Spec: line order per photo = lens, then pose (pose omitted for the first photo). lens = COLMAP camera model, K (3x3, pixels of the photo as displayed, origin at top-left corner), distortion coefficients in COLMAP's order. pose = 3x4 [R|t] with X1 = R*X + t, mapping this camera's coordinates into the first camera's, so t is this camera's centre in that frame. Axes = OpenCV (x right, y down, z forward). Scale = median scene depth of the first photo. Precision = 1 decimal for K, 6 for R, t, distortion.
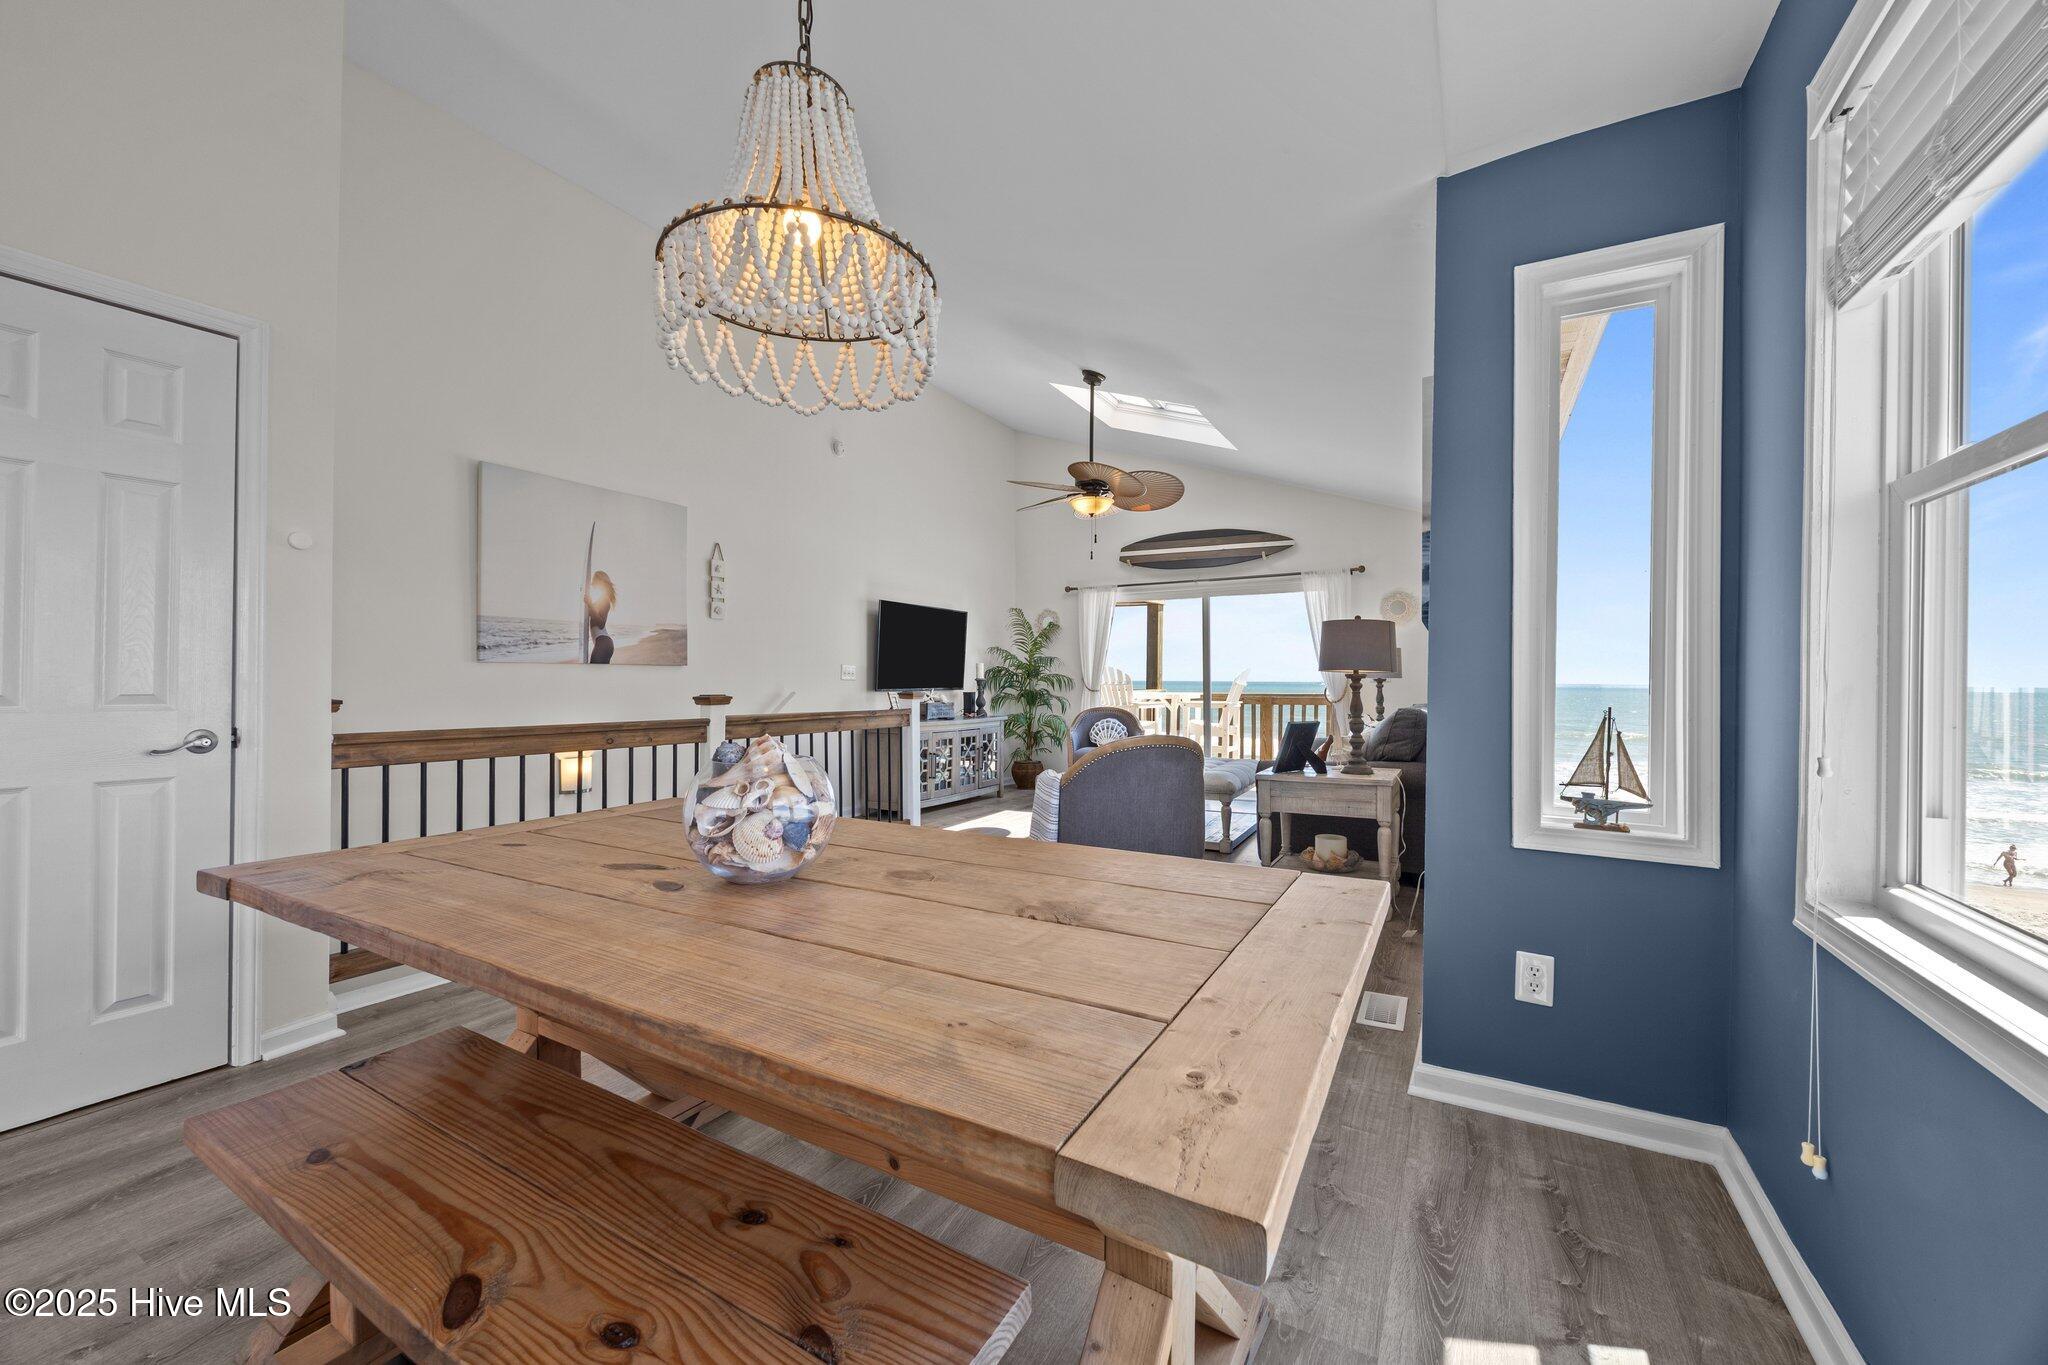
lens RADIAL K [[788.9, 0, 1026.9], [0, 788.9, 678.3], [0, 0, 1]] dist [-0.001051, 0.000077]
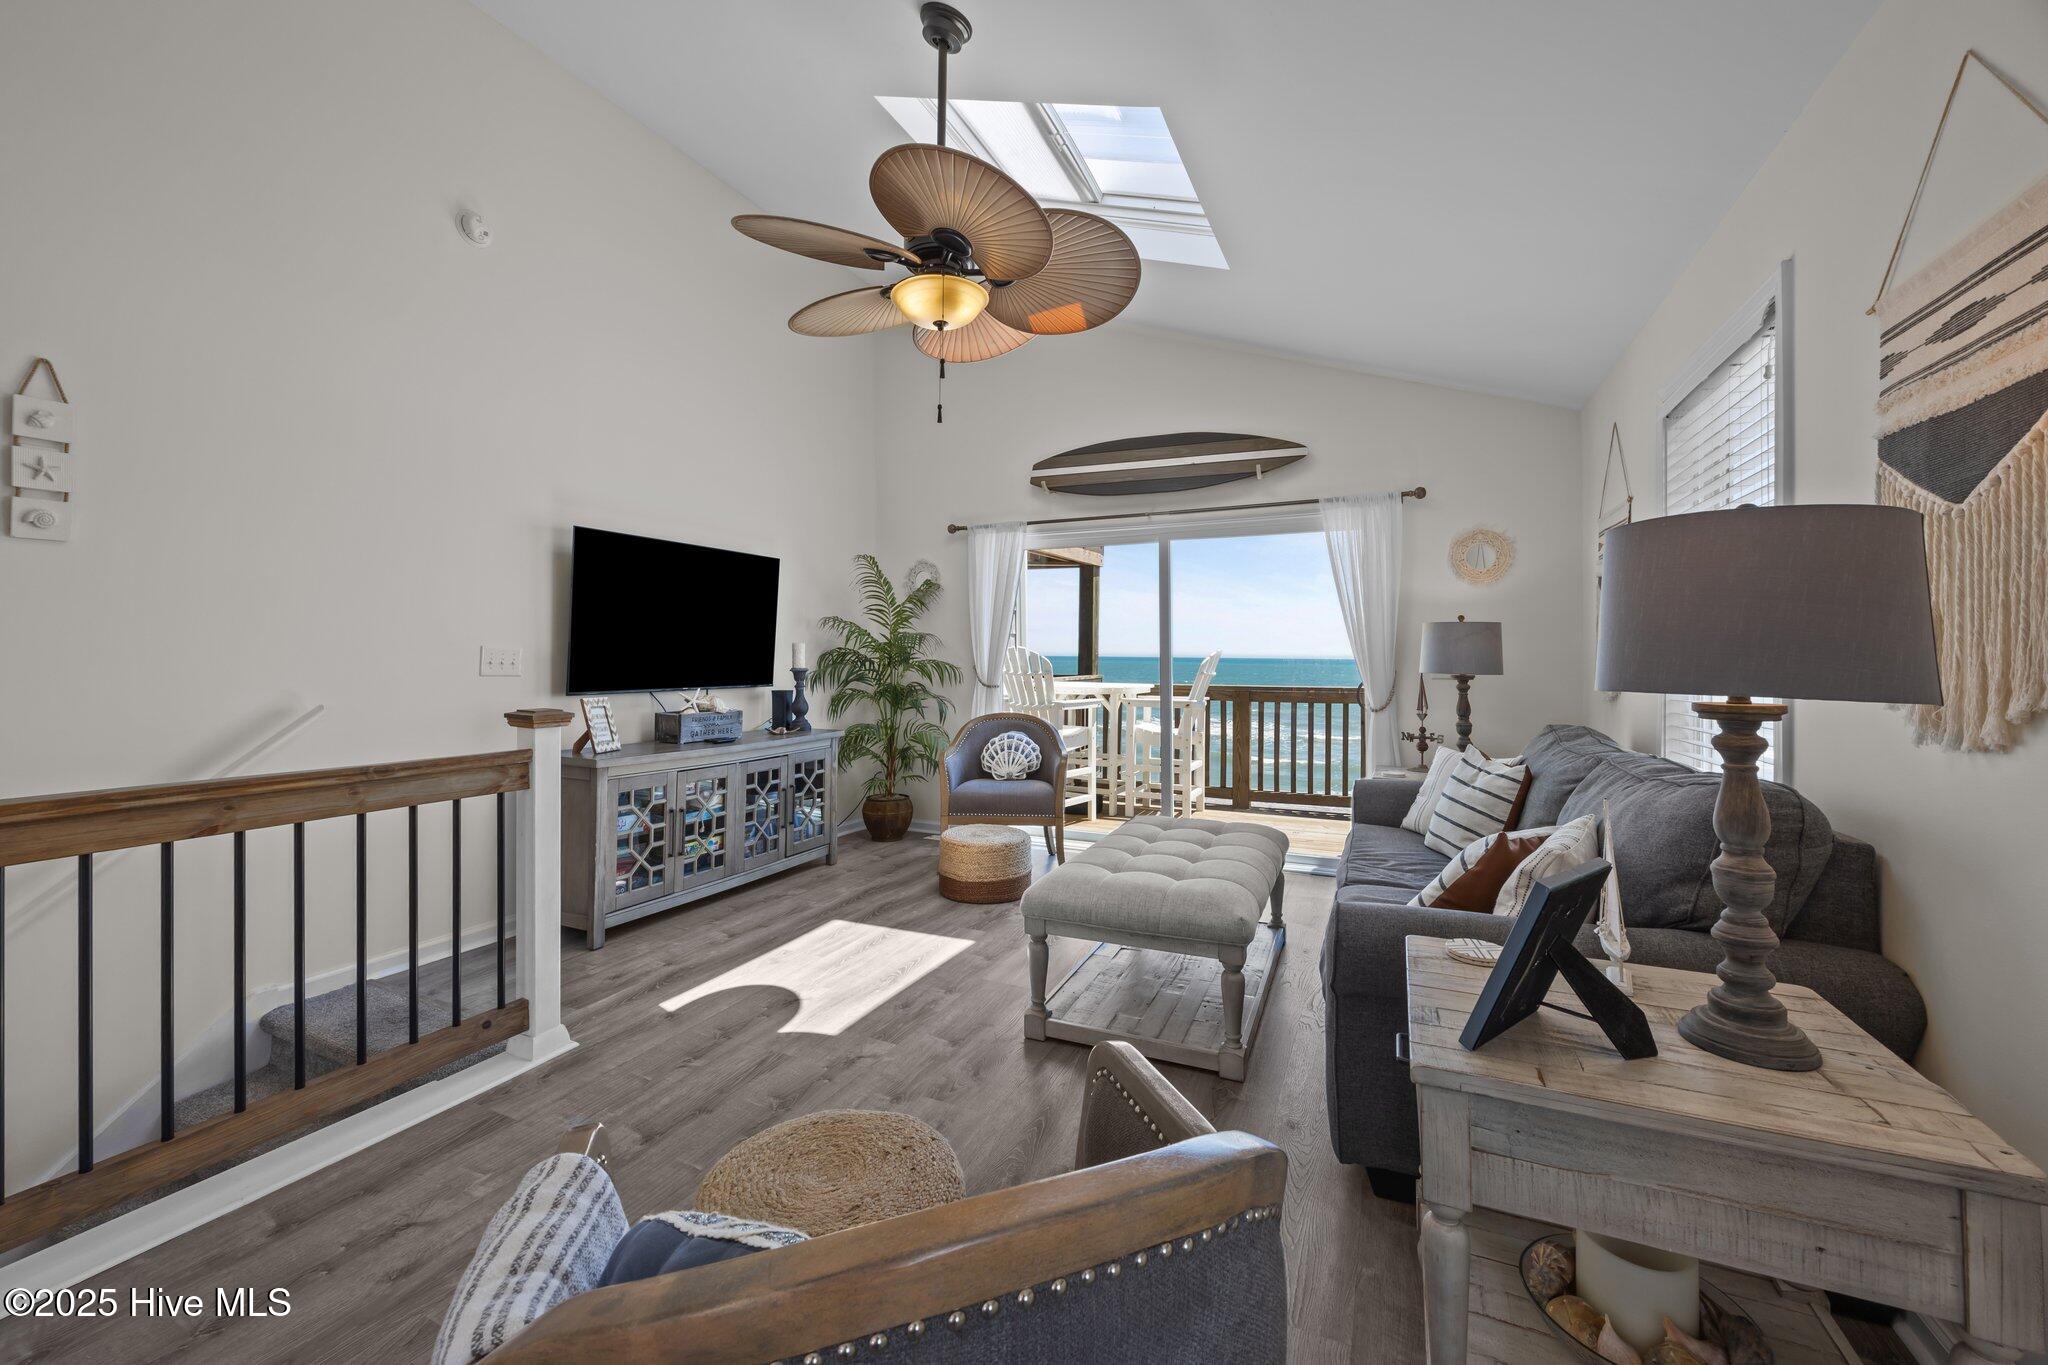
lens RADIAL K [[804.2, 0, 1018.7], [0, 804.2, 648.8], [0, 0, 1]] dist [-0.001629, 0.000236]
pose [[0.997671, 0.004782, 0.068045, 0.068759], [-0.004387, 0.999973, -0.005958, -0.012186], [-0.068072, 0.005645, 0.997664, 0.378625]]
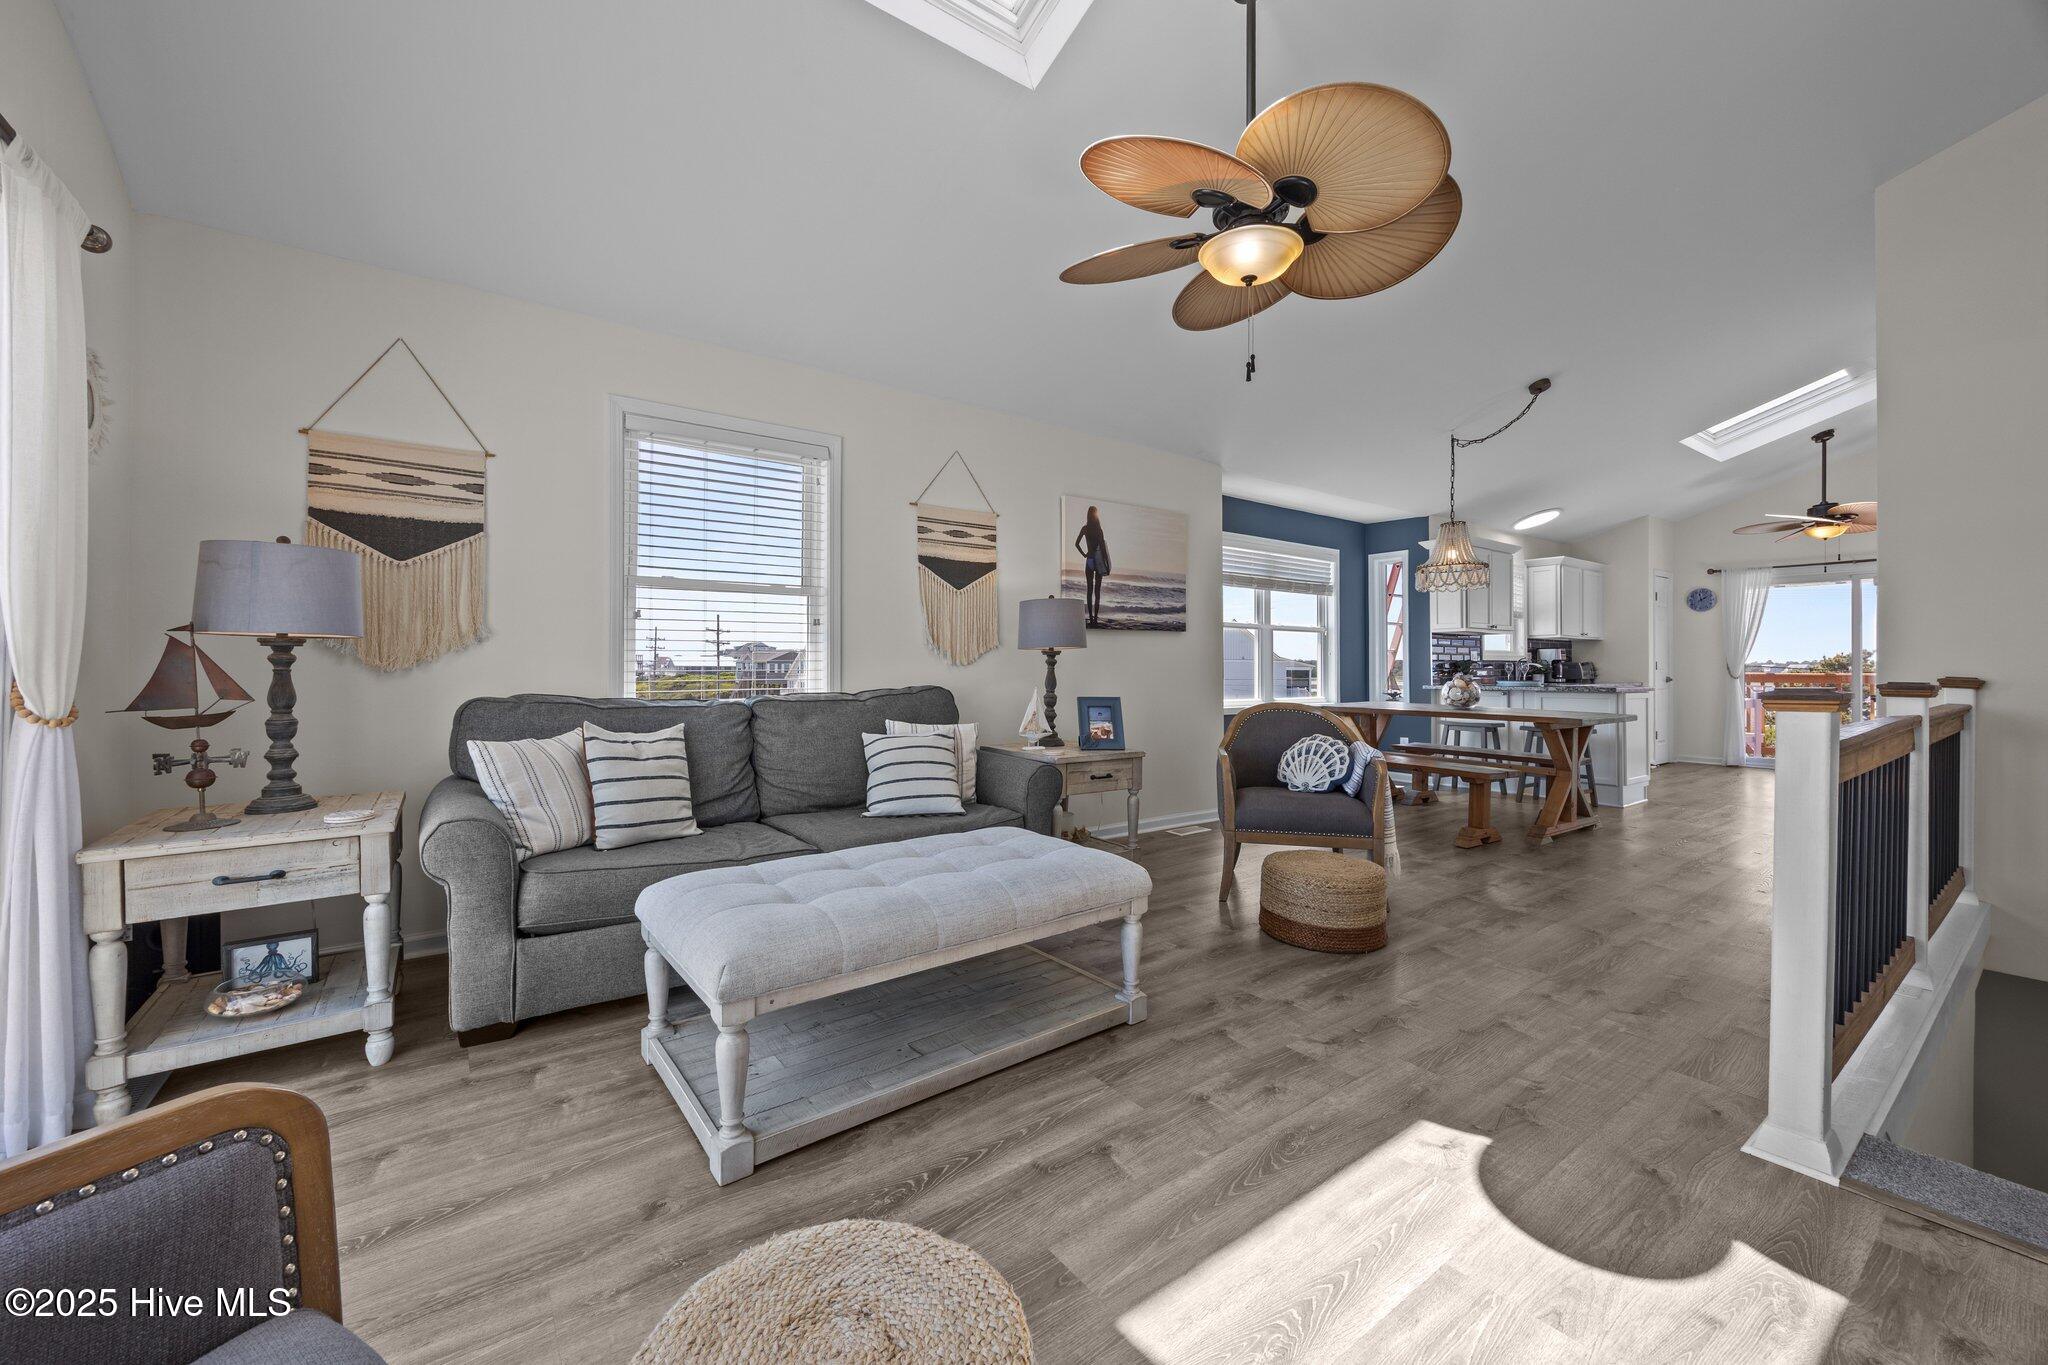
lens RADIAL K [[797.2, 0, 1018.4], [0, 797.2, 664.1], [0, 0, 1]] dist [-0.000774, -0.000191]
pose [[-0.909429, -0.007838, 0.415786, 0.008974], [-0.009906, 0.999947, -0.002816, 0.008397], [-0.415742, -0.006680, -0.909458, 1.038996]]
